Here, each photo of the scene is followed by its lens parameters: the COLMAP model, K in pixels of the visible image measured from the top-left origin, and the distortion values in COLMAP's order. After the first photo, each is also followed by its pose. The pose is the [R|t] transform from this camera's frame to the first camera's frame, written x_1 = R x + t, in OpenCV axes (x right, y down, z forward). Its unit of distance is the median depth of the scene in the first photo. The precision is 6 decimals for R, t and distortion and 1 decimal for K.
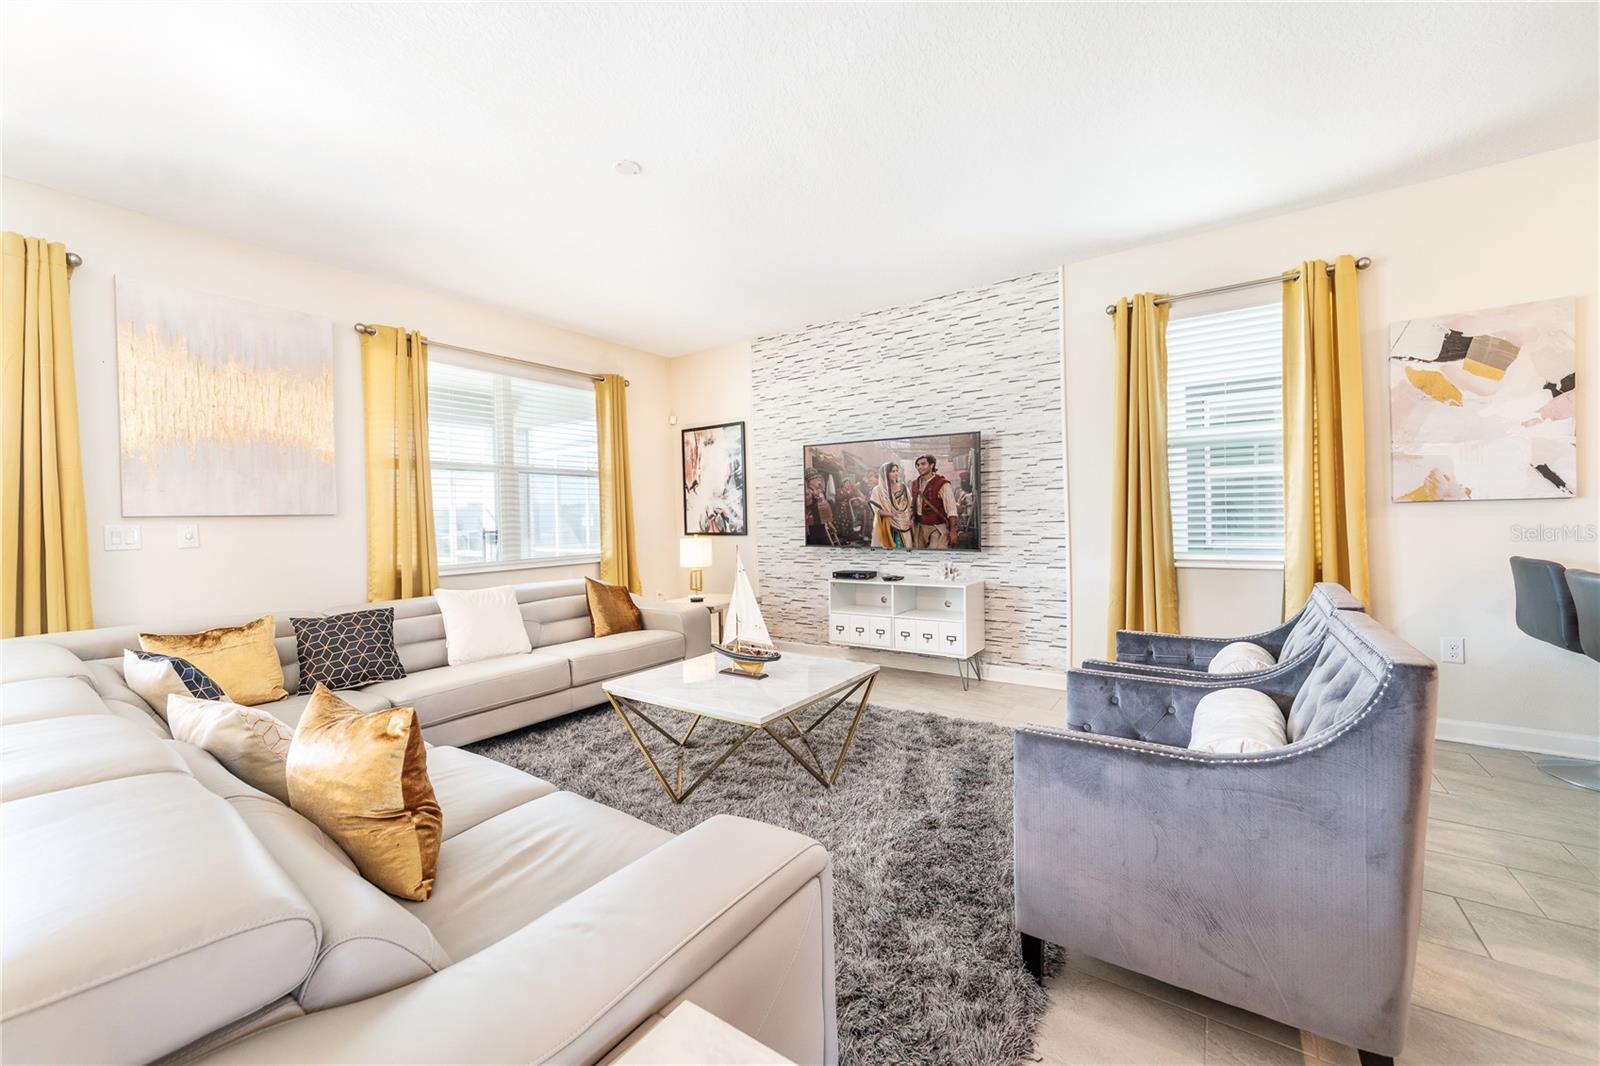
lens RADIAL K [[614.5, 0, 802.8], [0, 614.5, 523.3], [0, 0, 1]] dist [-0.000742, -0.000388]
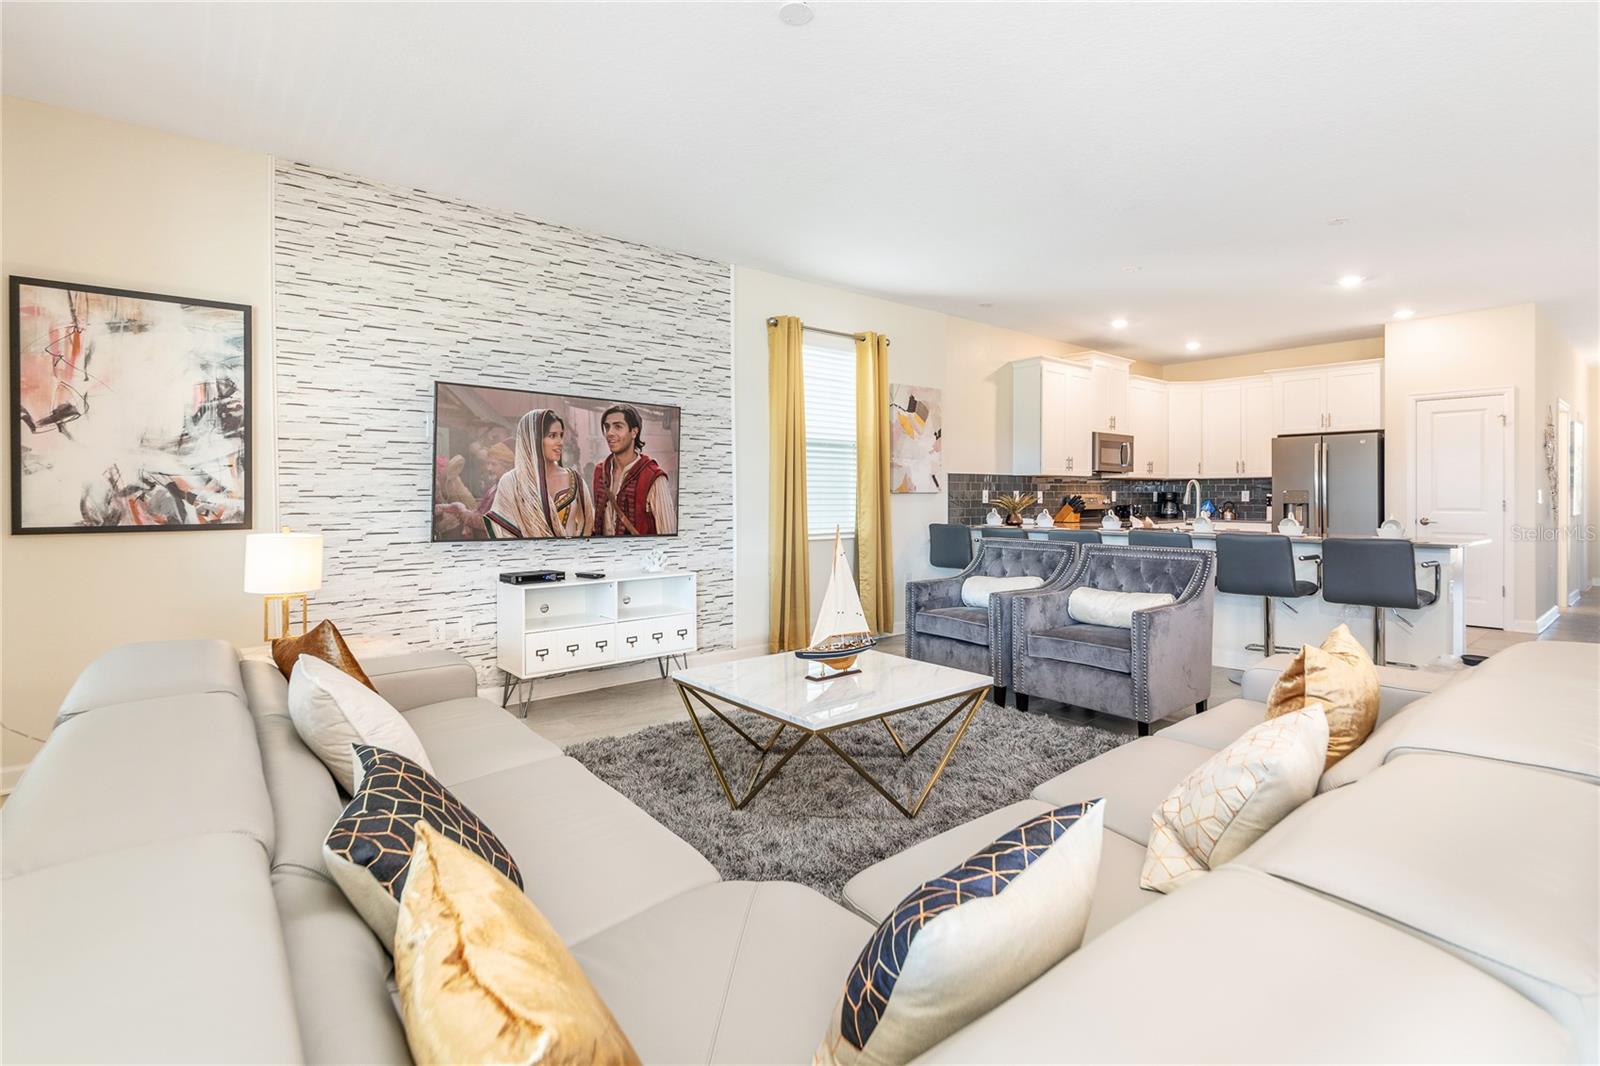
lens RADIAL K [[740.2, 0, 797.3], [0, 740.2, 501.5], [0, 0, 1]] dist [-0.005083, -0.000085]
pose [[0.275020, 0.014490, 0.961329, -0.751180], [0.008136, 0.999816, -0.017397, 0.014999], [-0.961404, 0.012605, 0.274852, 0.530157]]
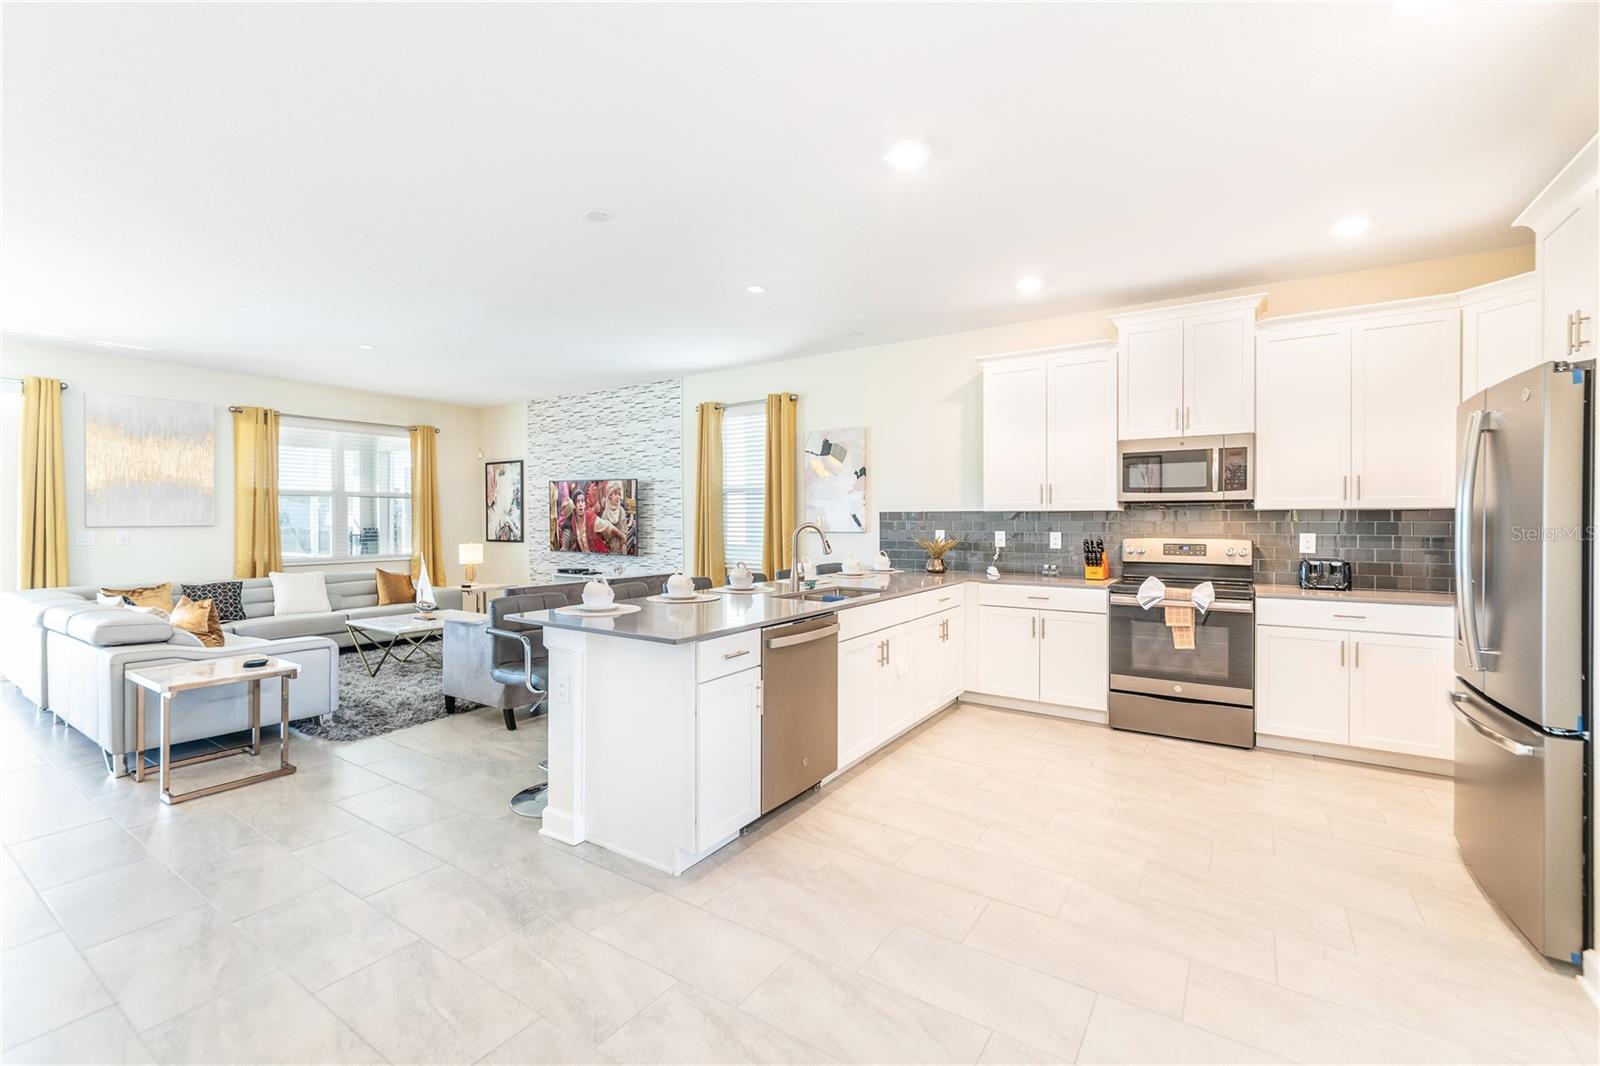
lens RADIAL K [[700.8, 0, 794.3], [0, 700.8, 523.3], [0, 0, 1]] dist [0.010483, 0.000362]
pose [[0.999816, 0.019188, -0.000073, 0.697894], [-0.019188, 0.999805, -0.004720, -0.037395], [-0.000017, 0.004721, 0.999989, -0.779598]]
